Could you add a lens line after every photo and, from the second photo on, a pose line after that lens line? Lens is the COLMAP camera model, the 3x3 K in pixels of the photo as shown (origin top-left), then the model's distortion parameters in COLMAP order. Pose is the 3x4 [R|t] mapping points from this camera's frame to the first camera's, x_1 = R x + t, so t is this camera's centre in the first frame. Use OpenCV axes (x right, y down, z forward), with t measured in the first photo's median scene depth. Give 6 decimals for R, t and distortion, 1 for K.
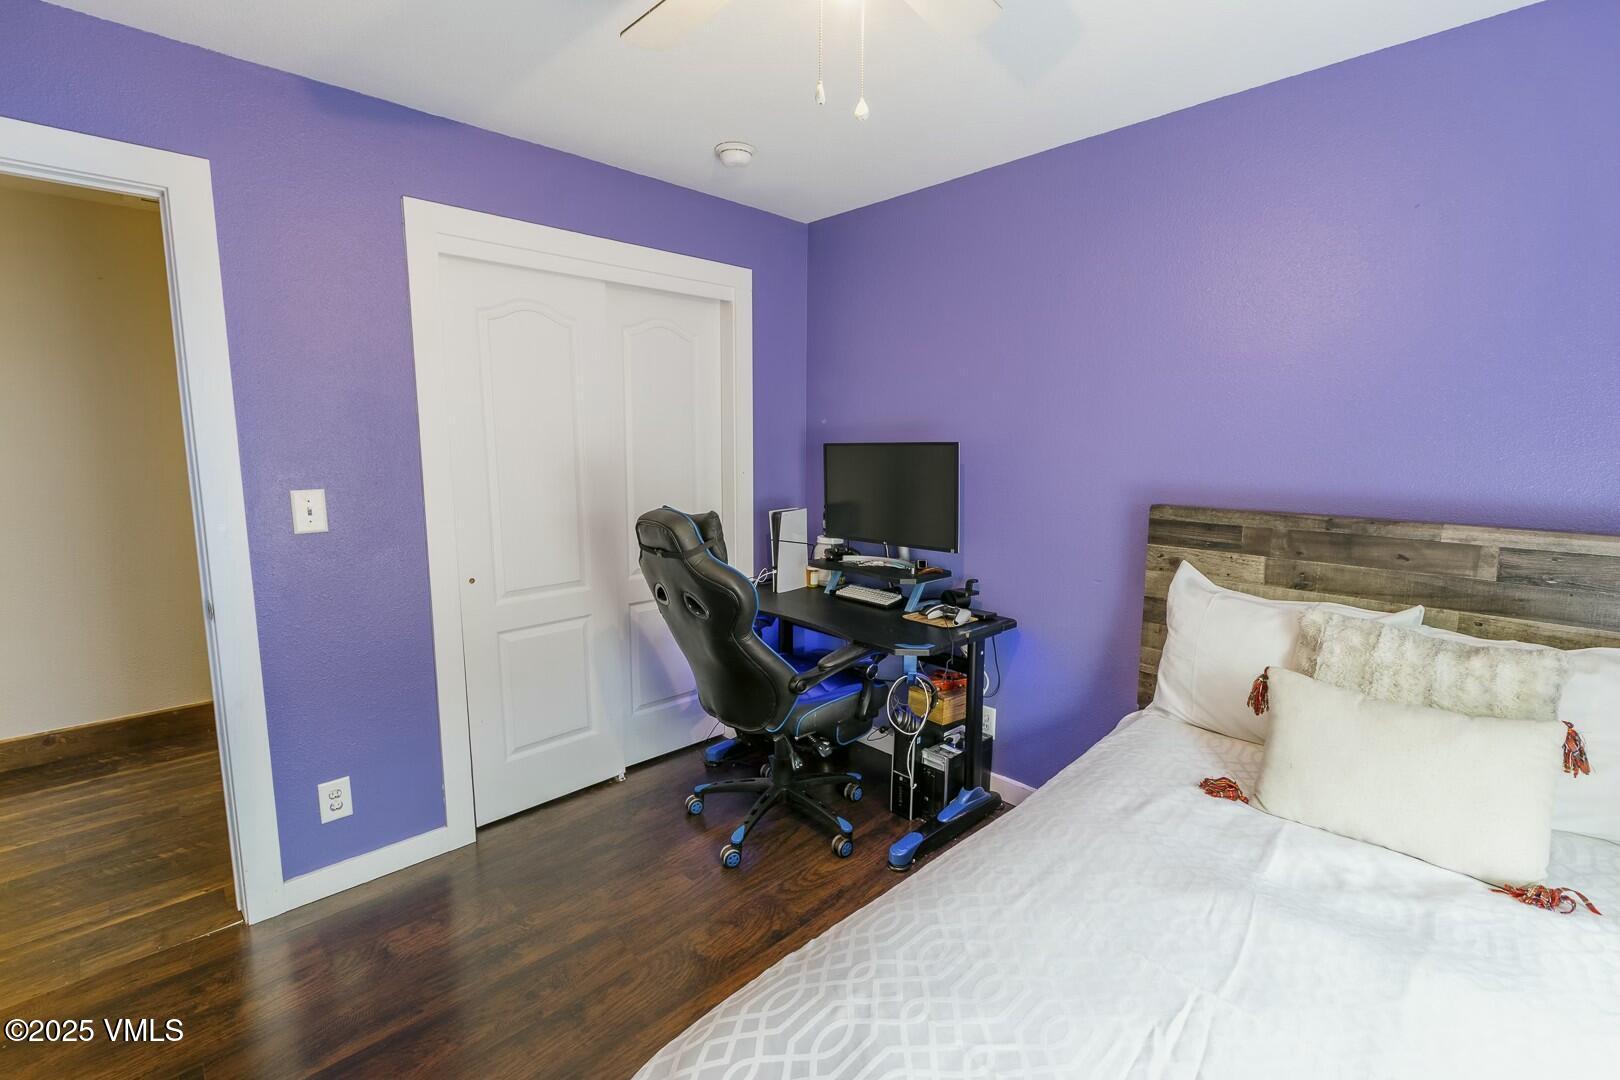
lens RADIAL K [[721.4, 0, 809.5], [0, 721.4, 537.0], [0, 0, 1]] dist [-0.001264, -0.000949]
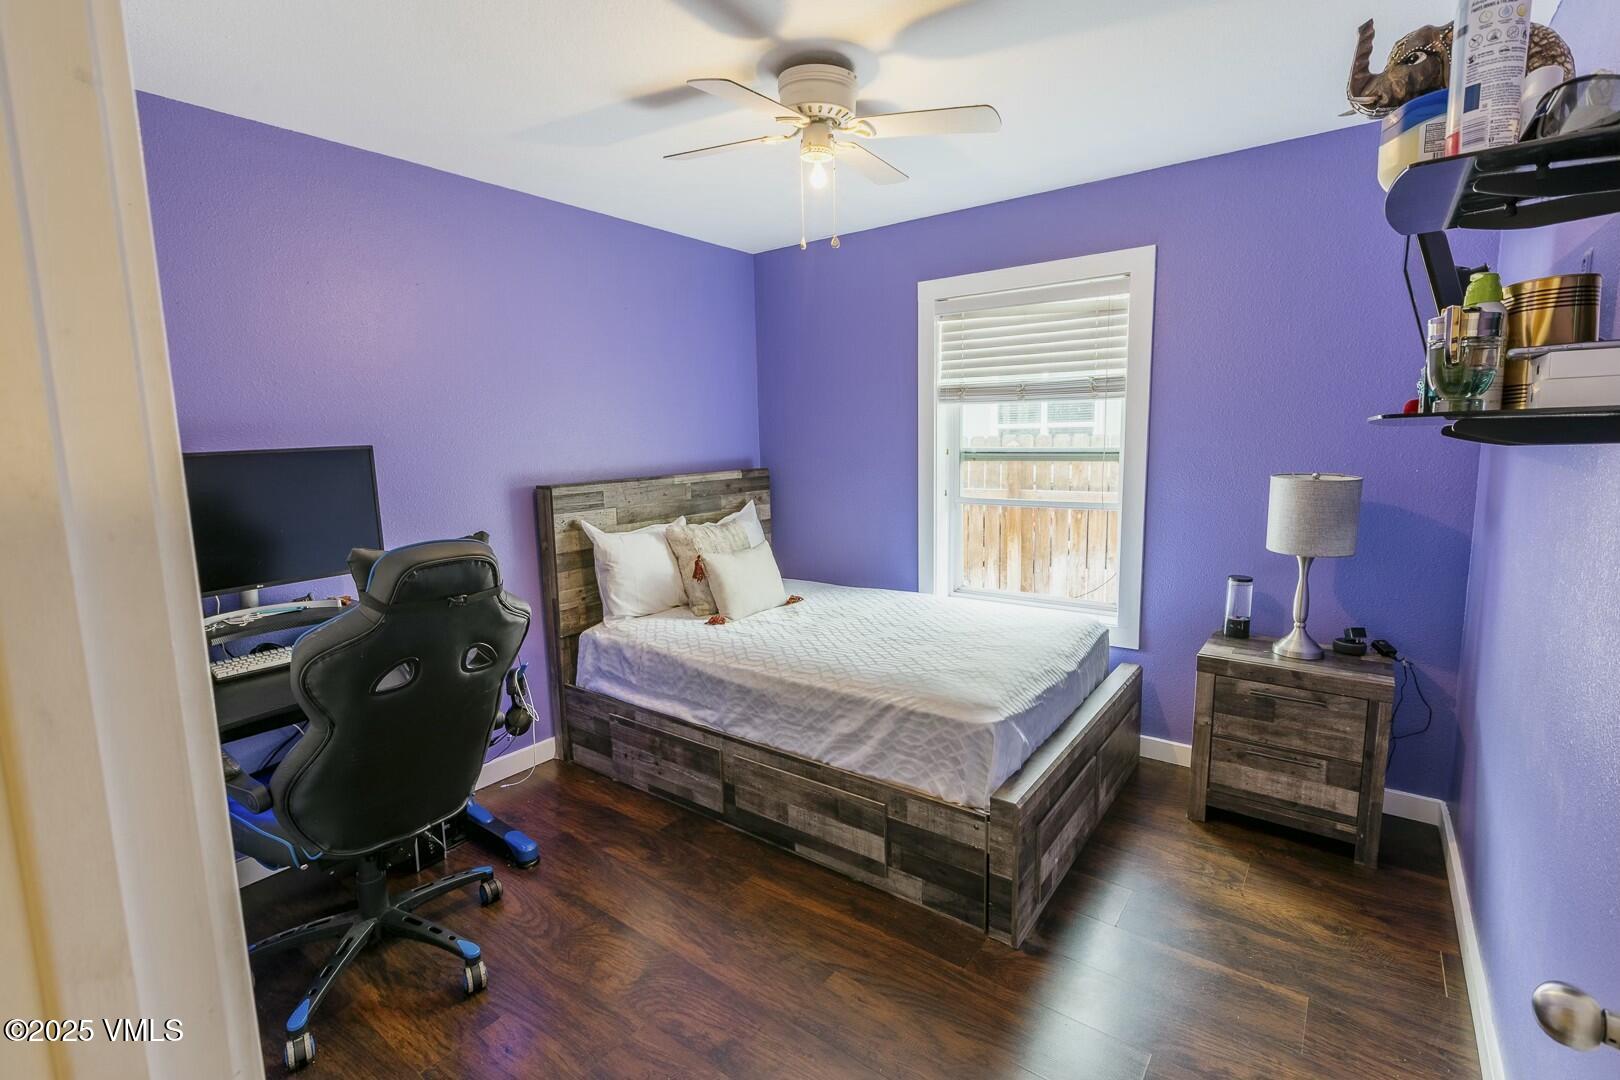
lens RADIAL K [[721.4, 0, 812.2], [0, 721.4, 530.0], [0, 0, 1]] dist [-0.001264, -0.000949]
pose [[-0.159463, -0.133685, 0.978110, -1.158406], [0.157400, 0.974671, 0.158876, -0.125469], [-0.974575, 0.179290, -0.134382, 0.886323]]
